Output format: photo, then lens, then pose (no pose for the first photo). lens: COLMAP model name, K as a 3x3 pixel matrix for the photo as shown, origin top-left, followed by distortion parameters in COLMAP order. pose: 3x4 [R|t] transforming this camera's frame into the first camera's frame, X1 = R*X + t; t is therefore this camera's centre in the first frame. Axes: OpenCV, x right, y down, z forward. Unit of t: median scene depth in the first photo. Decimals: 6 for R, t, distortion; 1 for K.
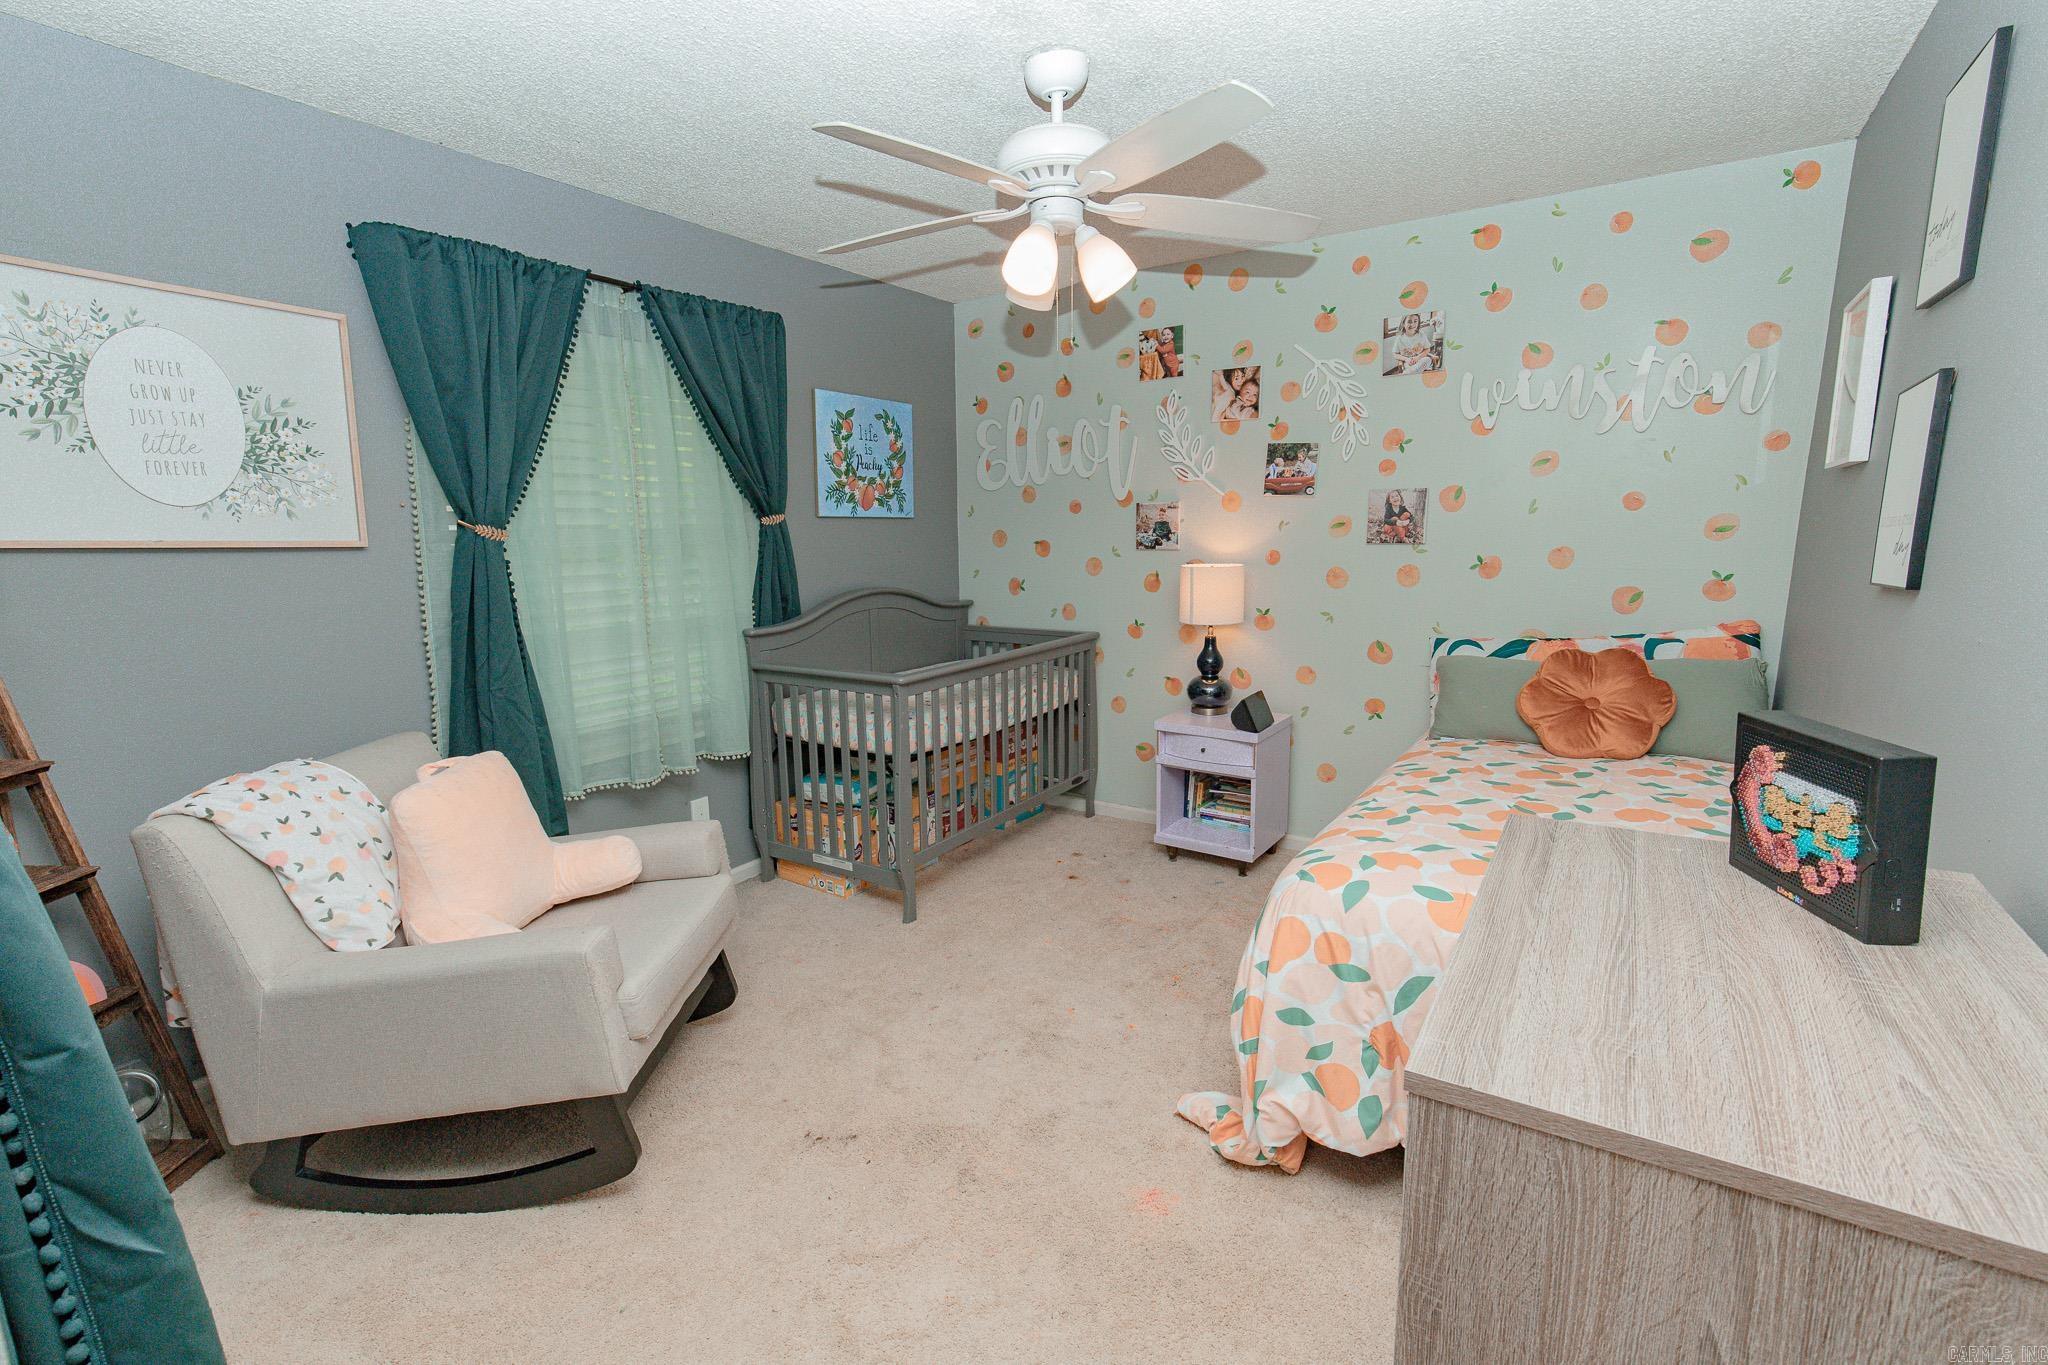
lens RADIAL K [[926.2, 0, 1019.4], [0, 926.2, 690.9], [0, 0, 1]] dist [0.009257, -0.000438]
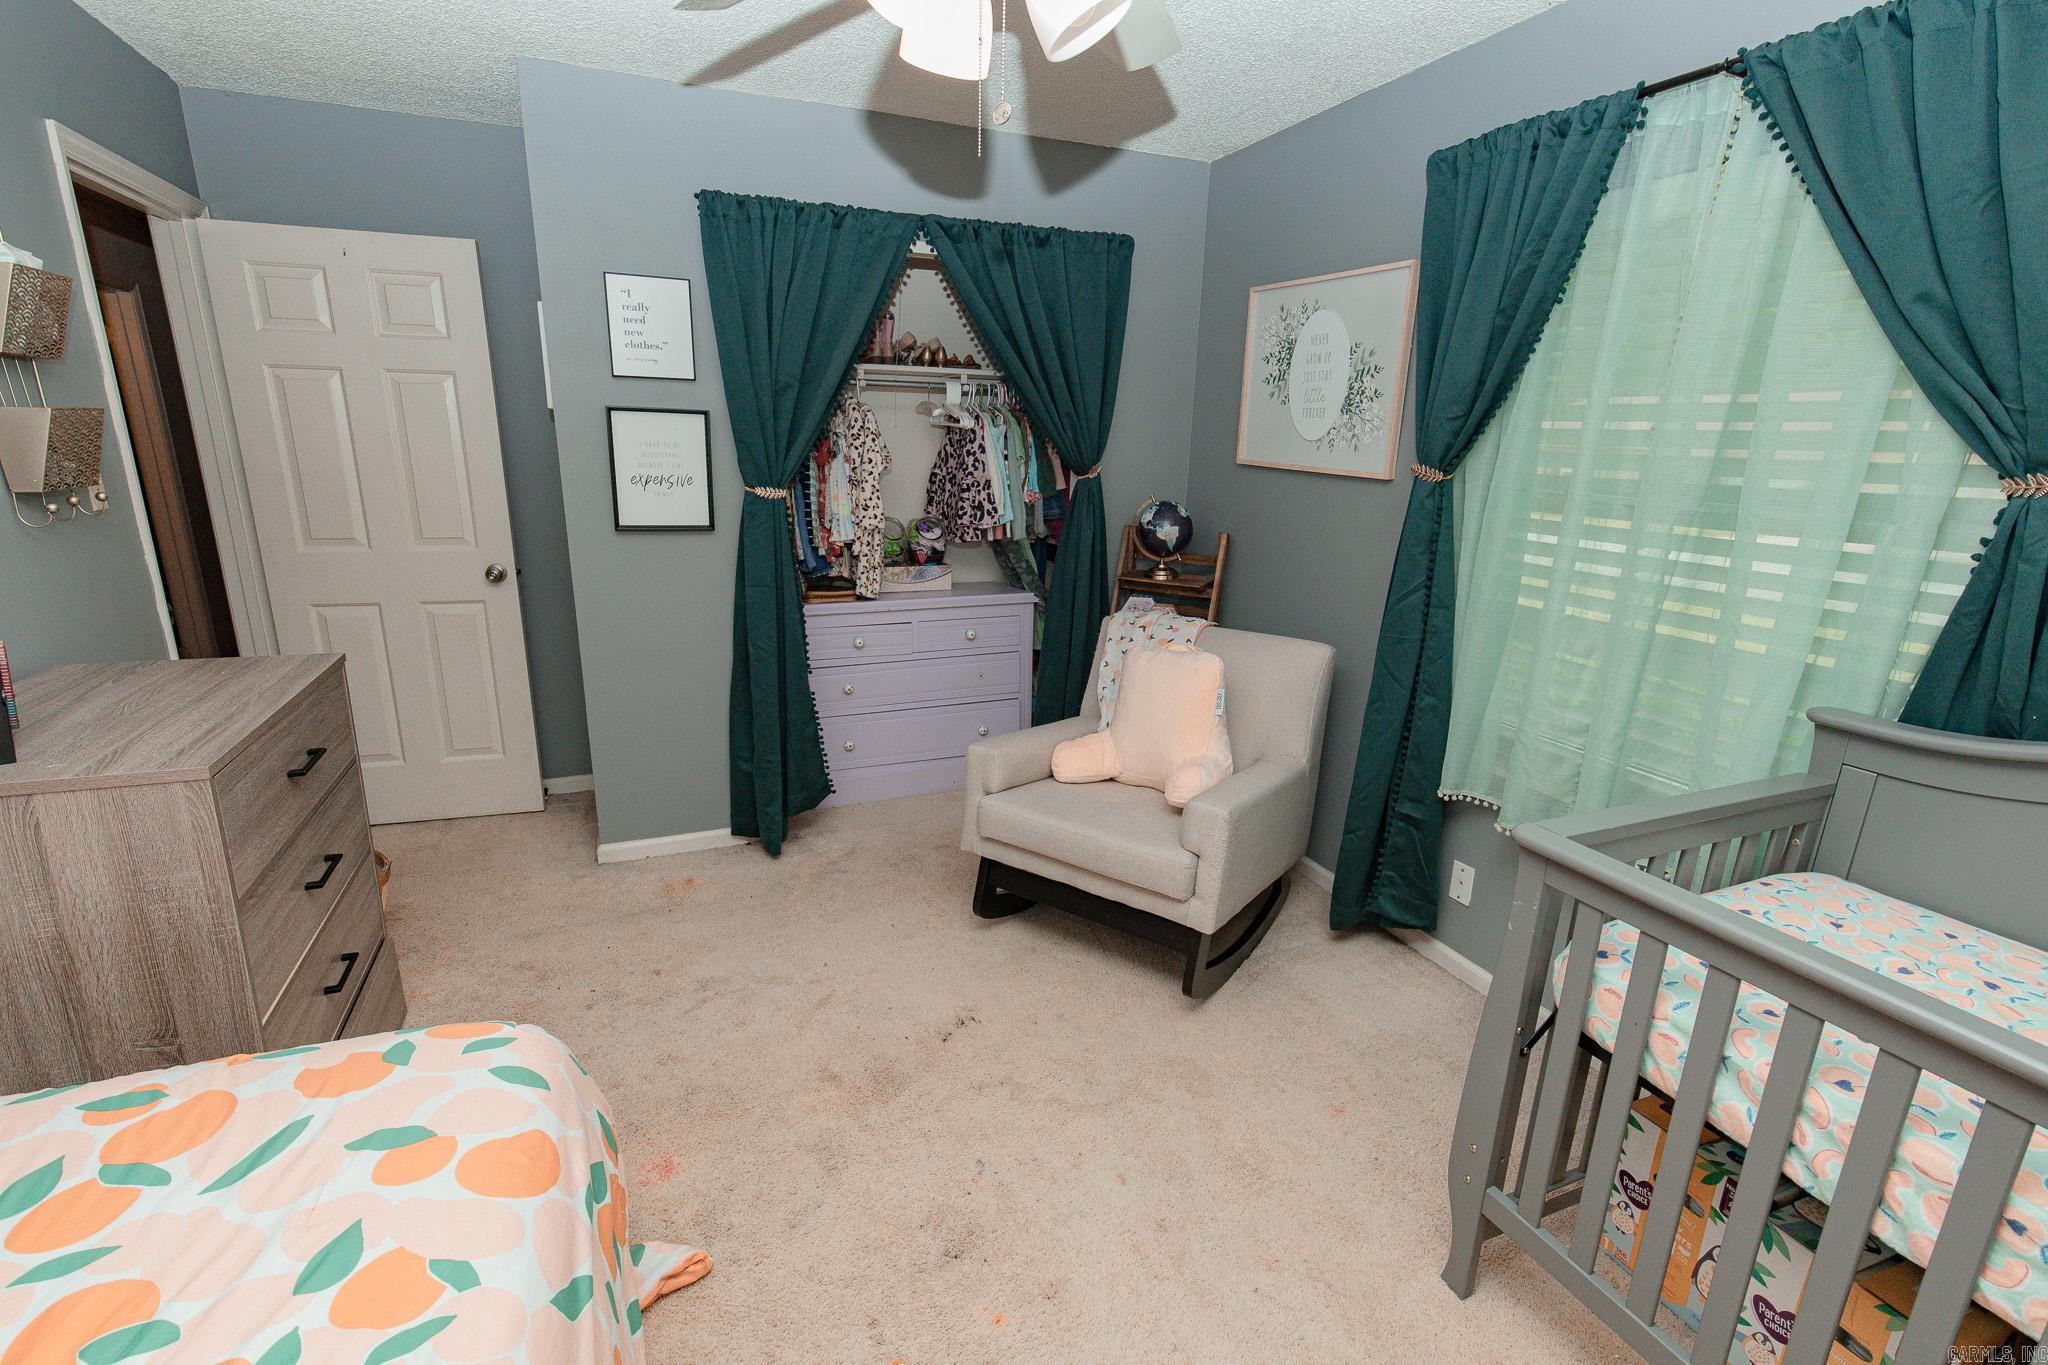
lens RADIAL K [[926.2, 0, 1019.4], [0, 926.2, 690.9], [0, 0, 1]] dist [0.009257, -0.000438]
pose [[-0.560099, 0.231218, -0.795505, 0.513438], [-0.156743, 0.913338, 0.375826, -0.295553], [0.813462, 0.335189, -0.475318, 1.367329]]
